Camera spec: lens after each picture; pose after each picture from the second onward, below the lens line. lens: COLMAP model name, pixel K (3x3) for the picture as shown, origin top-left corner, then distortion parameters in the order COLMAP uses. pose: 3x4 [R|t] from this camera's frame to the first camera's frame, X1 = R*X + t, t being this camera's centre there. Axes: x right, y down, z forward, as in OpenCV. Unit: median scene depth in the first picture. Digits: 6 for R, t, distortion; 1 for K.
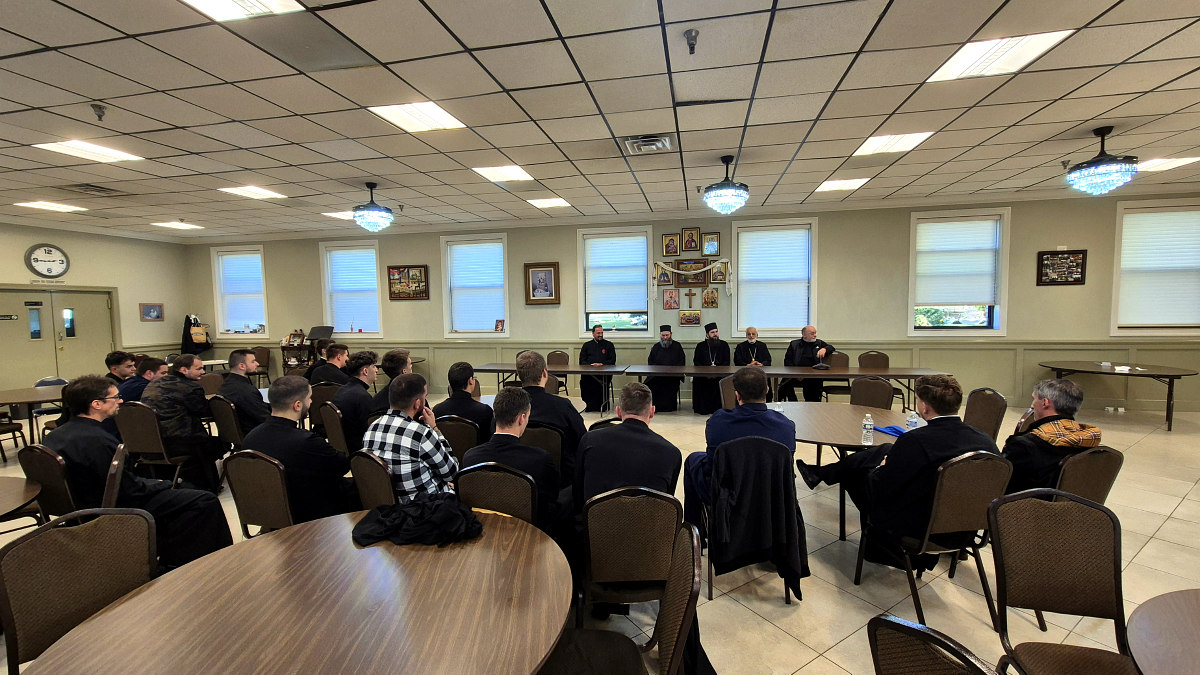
lens RADIAL K [[476.3, 0, 603.5], [0, 476.3, 338.9], [0, 0, 1]] dist [0.000667, 0.000080]
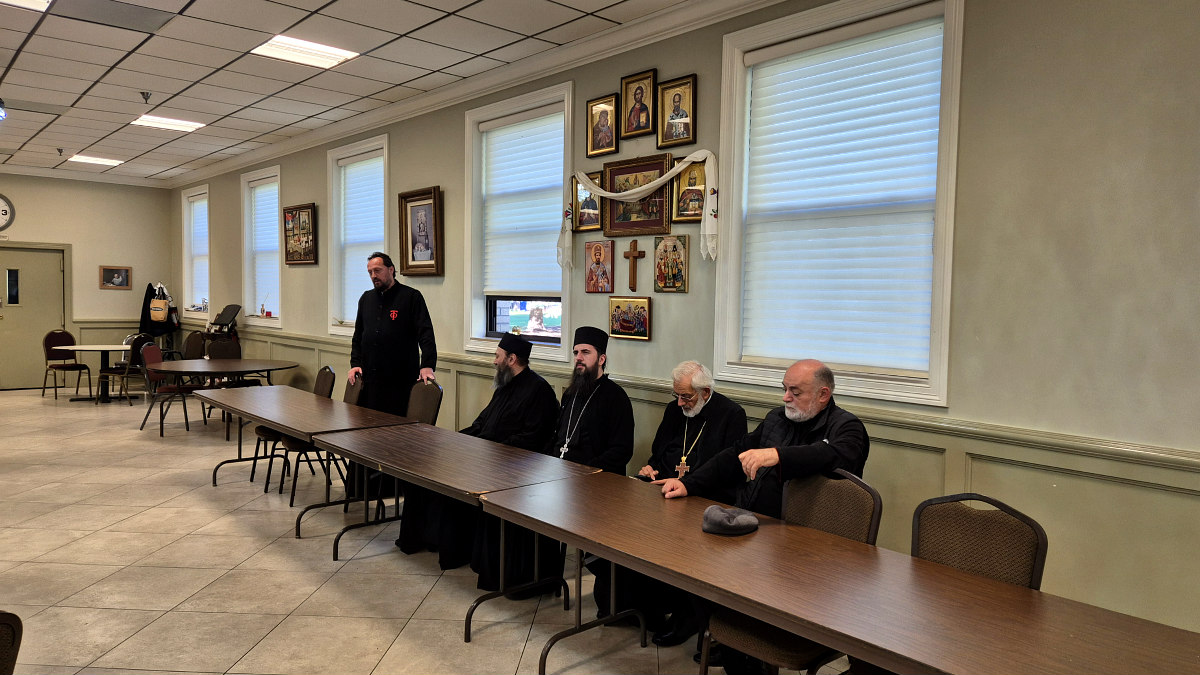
lens RADIAL K [[801.1, 0, 598.9], [0, 801.1, 333.0], [0, 0, 1]] dist [0.006889, 0.000712]
pose [[0.802882, 0.061346, -0.592973, 0.506970], [-0.074847, 0.997193, 0.001823, -0.030558], [0.591420, 0.042919, 0.805220, 0.464318]]
